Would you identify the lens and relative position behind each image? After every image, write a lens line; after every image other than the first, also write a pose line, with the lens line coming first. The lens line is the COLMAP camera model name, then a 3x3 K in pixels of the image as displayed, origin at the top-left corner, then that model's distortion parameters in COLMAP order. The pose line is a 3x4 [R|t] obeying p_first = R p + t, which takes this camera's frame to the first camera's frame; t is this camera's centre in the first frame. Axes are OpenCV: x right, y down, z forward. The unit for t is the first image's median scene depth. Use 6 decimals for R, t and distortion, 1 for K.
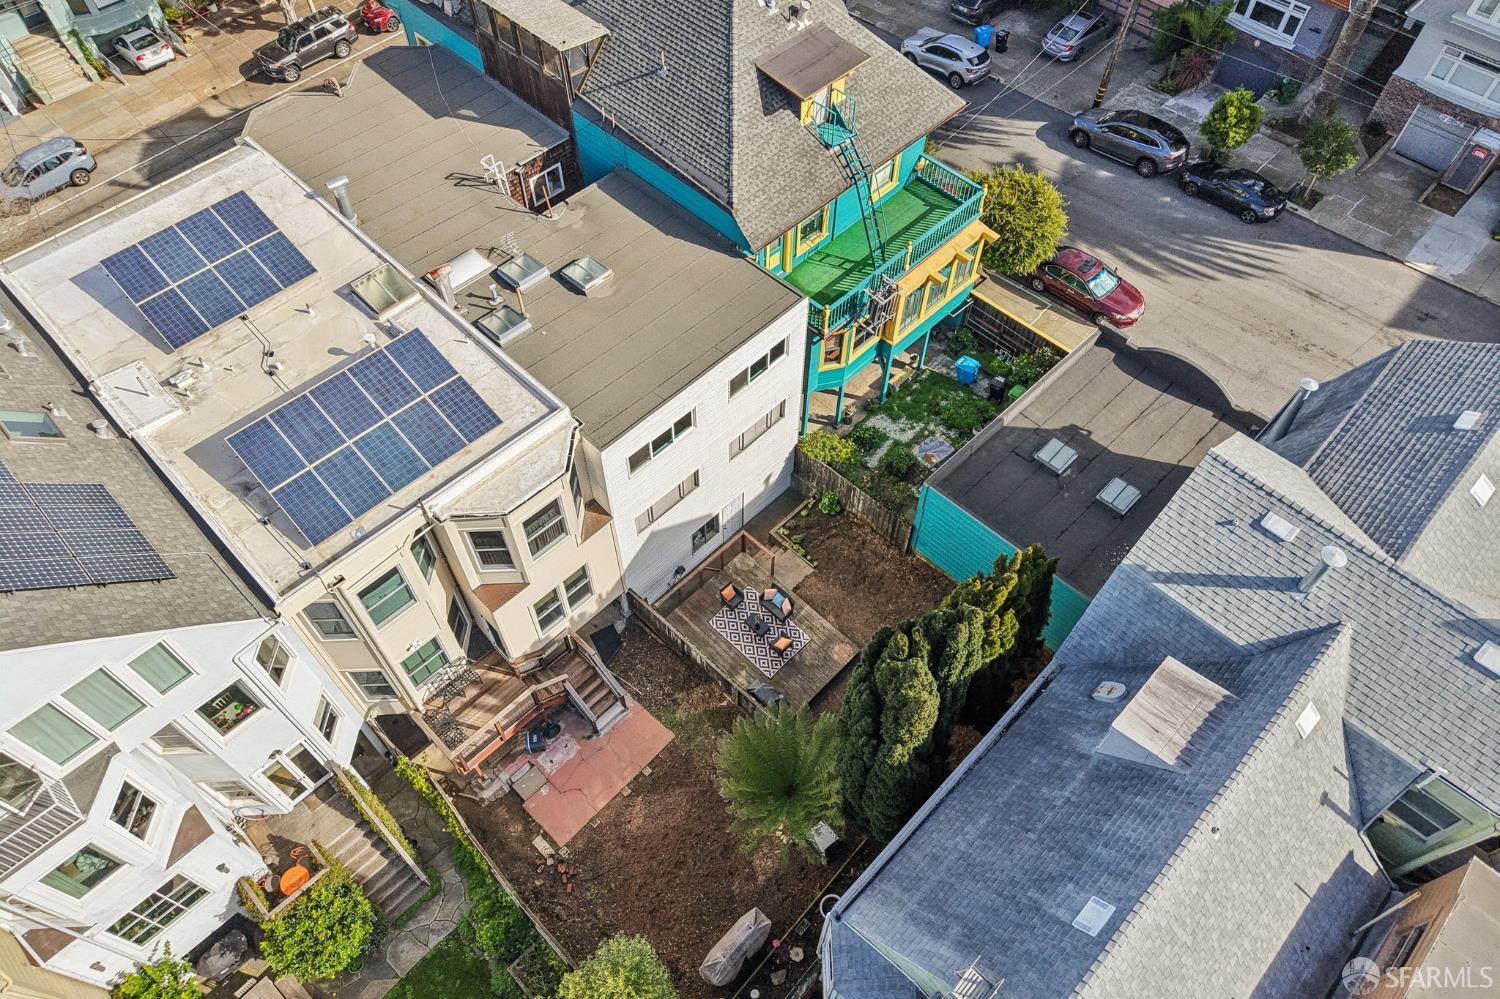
lens RADIAL K [[995.1, 0, 745.6], [0, 995.1, 498.0], [0, 0, 1]] dist [0.038585, -0.048894]
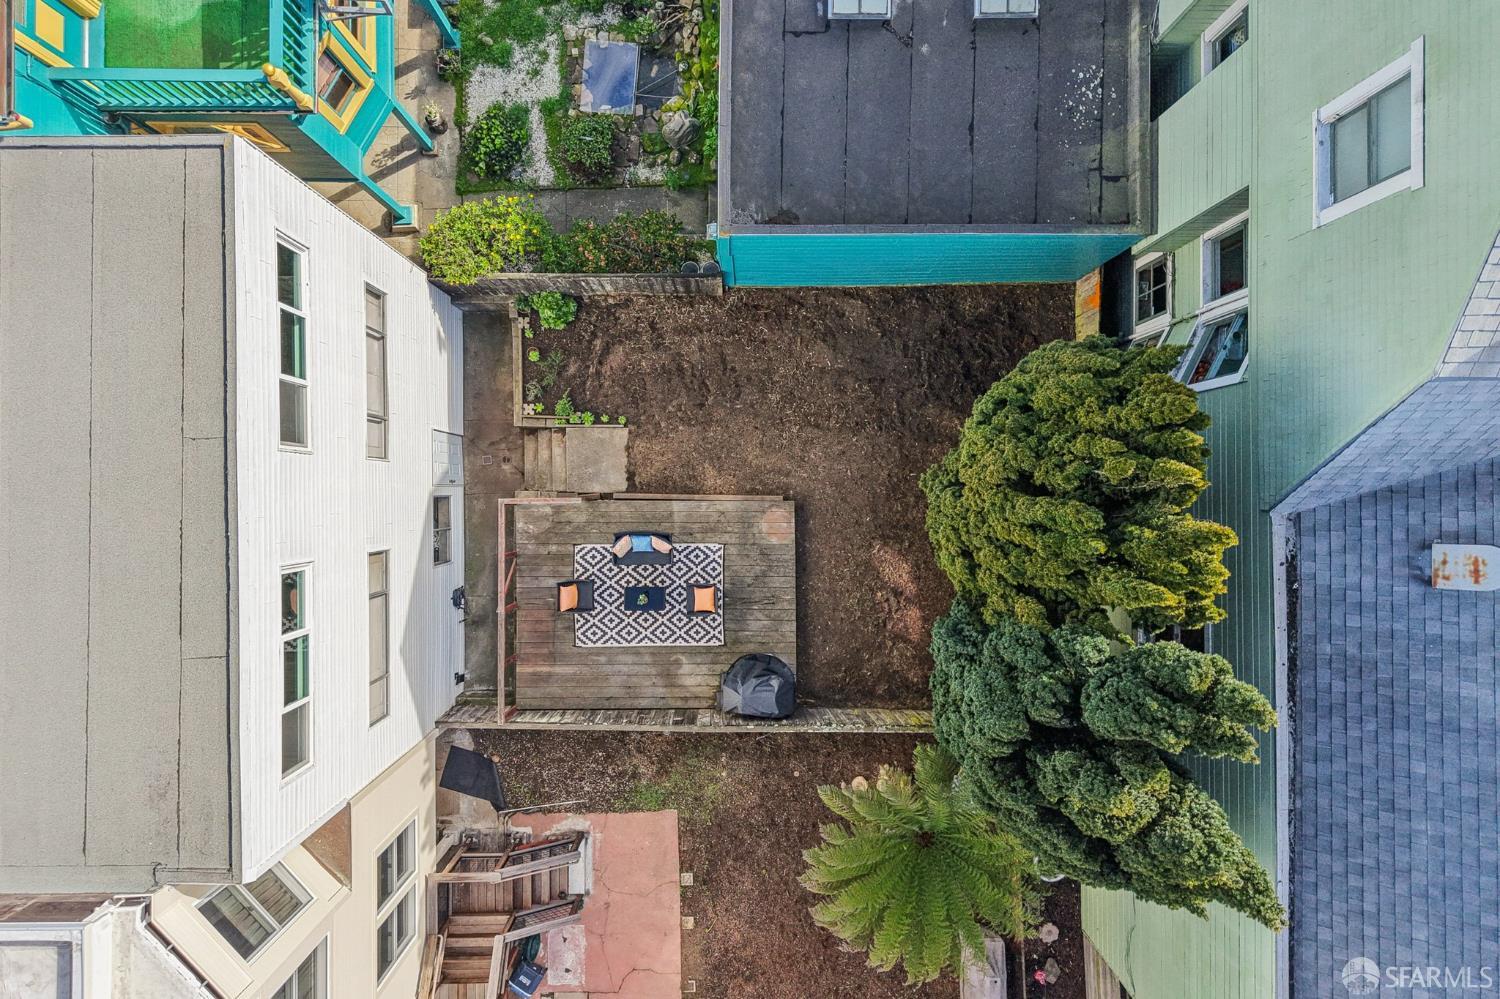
lens RADIAL K [[1031.8, 0, 756.8], [0, 1031.8, 501.6], [0, 0, 1]] dist [0.057150, -0.101541]
pose [[0.708763, -0.705362, 0.010964, 0.095833], [0.574455, 0.586107, 0.571385, -0.222092], [-0.409459, -0.398678, 0.820609, 0.523837]]
